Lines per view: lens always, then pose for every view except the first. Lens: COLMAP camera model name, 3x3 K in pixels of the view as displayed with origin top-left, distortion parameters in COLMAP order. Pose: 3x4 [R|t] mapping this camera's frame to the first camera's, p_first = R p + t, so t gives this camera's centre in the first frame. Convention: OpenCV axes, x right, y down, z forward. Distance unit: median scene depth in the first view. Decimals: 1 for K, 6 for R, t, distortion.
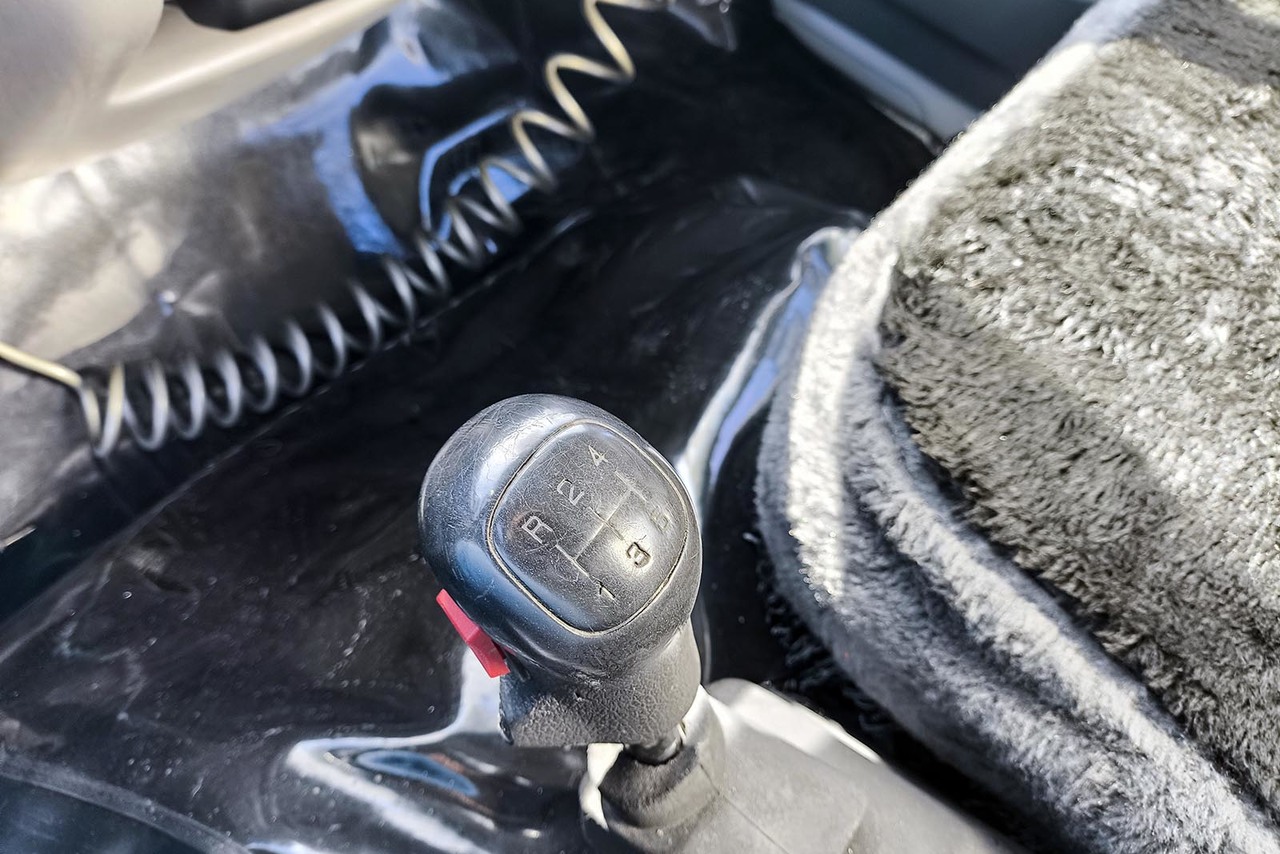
lens RADIAL K [[880.4, 0, 635.7], [0, 880.4, 446.0], [0, 0, 1]] dist [0.091442, -0.101350]
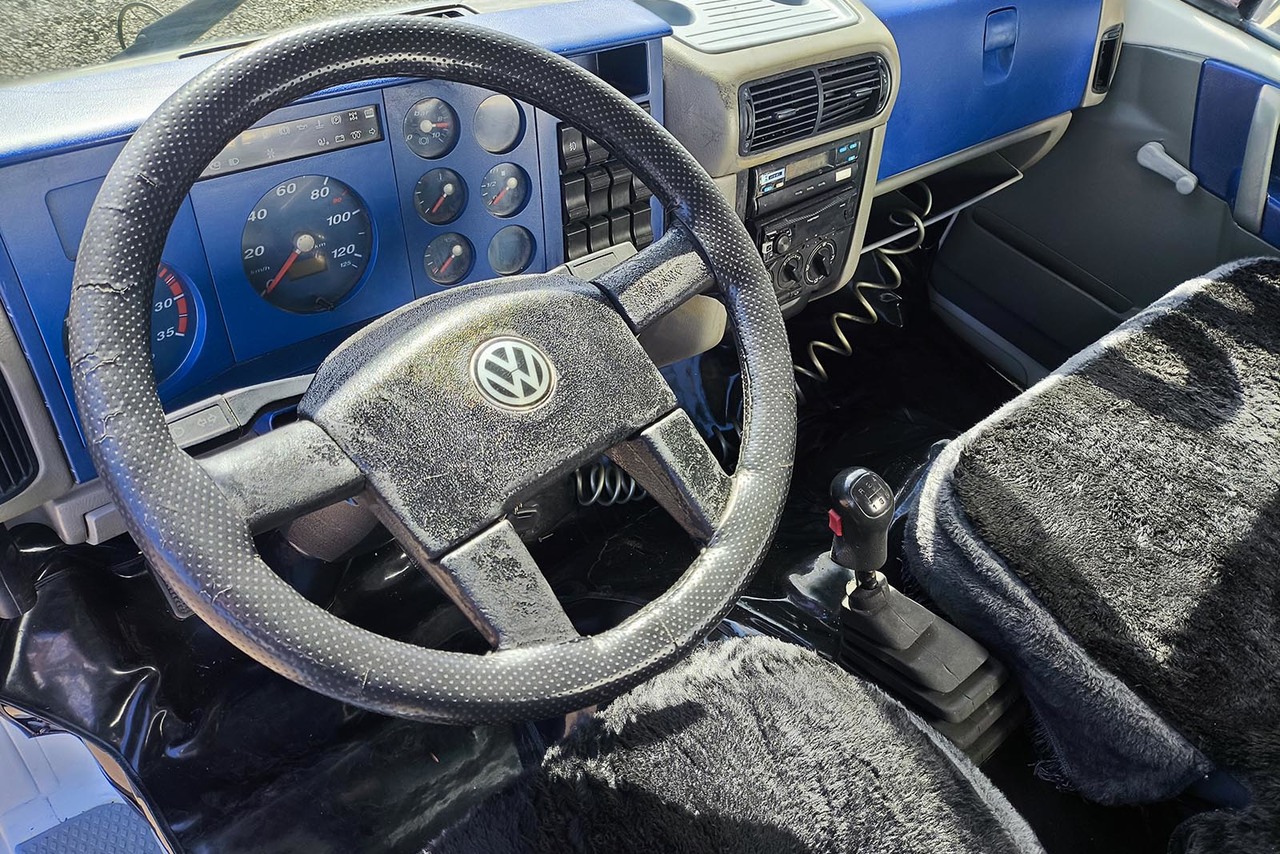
lens RADIAL K [[880.4, 0, 635.7], [0, 880.4, 446.0], [0, 0, 1]] dist [0.091442, -0.101350]
pose [[0.981930, 0.104176, -0.157991, -0.301452], [-0.133865, 0.972467, -0.190758, 0.488895], [0.133769, 0.208461, 0.968840, -2.013389]]
